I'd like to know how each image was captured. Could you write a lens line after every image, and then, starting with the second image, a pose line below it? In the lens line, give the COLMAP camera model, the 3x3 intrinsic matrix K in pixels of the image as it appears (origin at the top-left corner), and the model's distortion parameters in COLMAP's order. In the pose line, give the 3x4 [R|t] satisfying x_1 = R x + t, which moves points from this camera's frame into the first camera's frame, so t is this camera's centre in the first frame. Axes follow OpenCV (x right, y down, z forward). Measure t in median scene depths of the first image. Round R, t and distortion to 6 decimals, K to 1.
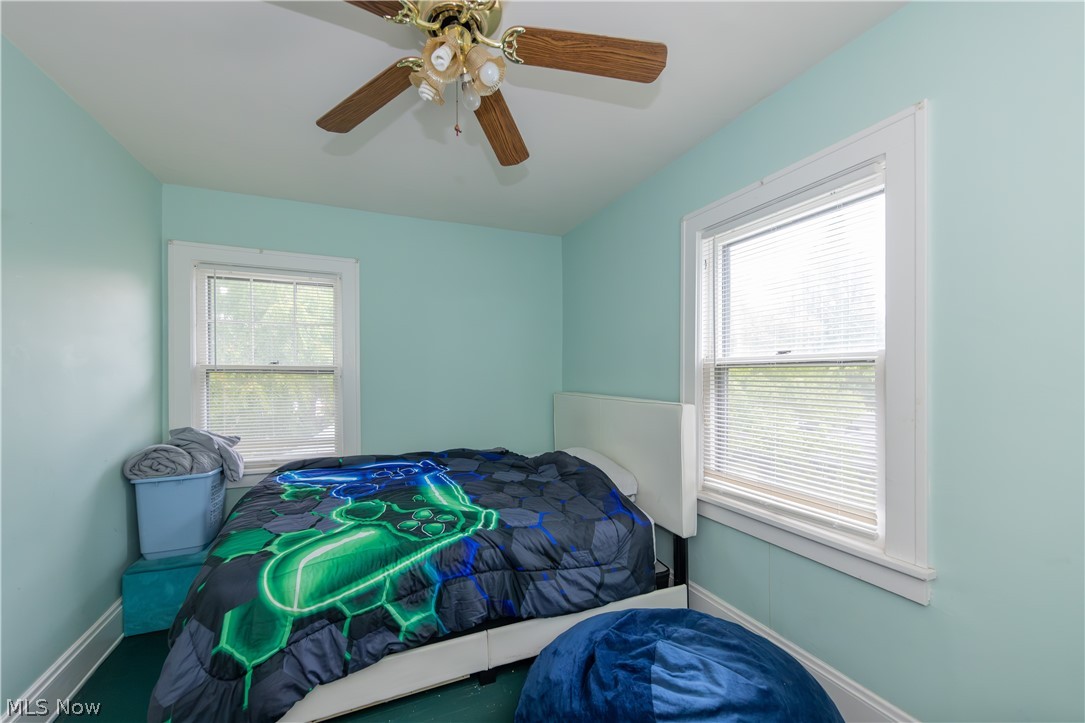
lens RADIAL K [[443.1, 0, 540.3], [0, 443.1, 375.1], [0, 0, 1]] dist [-0.000614, -0.000079]
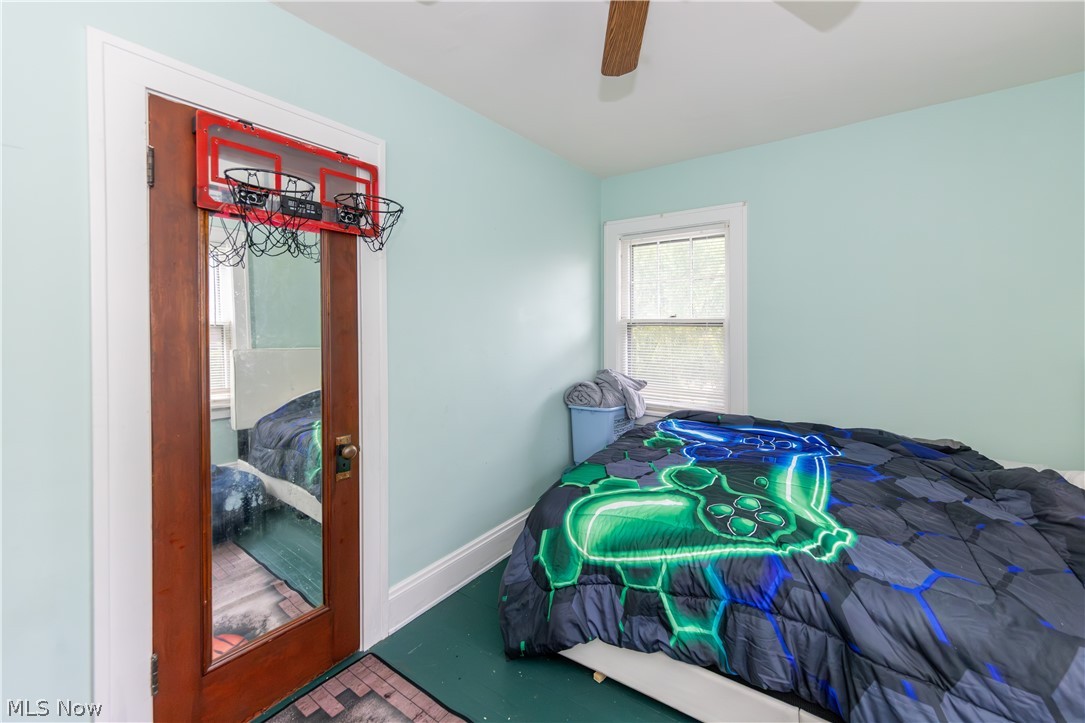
lens RADIAL K [[431.3, 0, 546.4], [0, 431.3, 327.7], [0, 0, 1]] dist [0.000723, 0.000190]
pose [[0.553169, 0.000138, -0.833069, 0.210536], [-0.001092, 0.999999, -0.000560, 0.002180], [0.833068, 0.001219, 0.553169, 0.321590]]
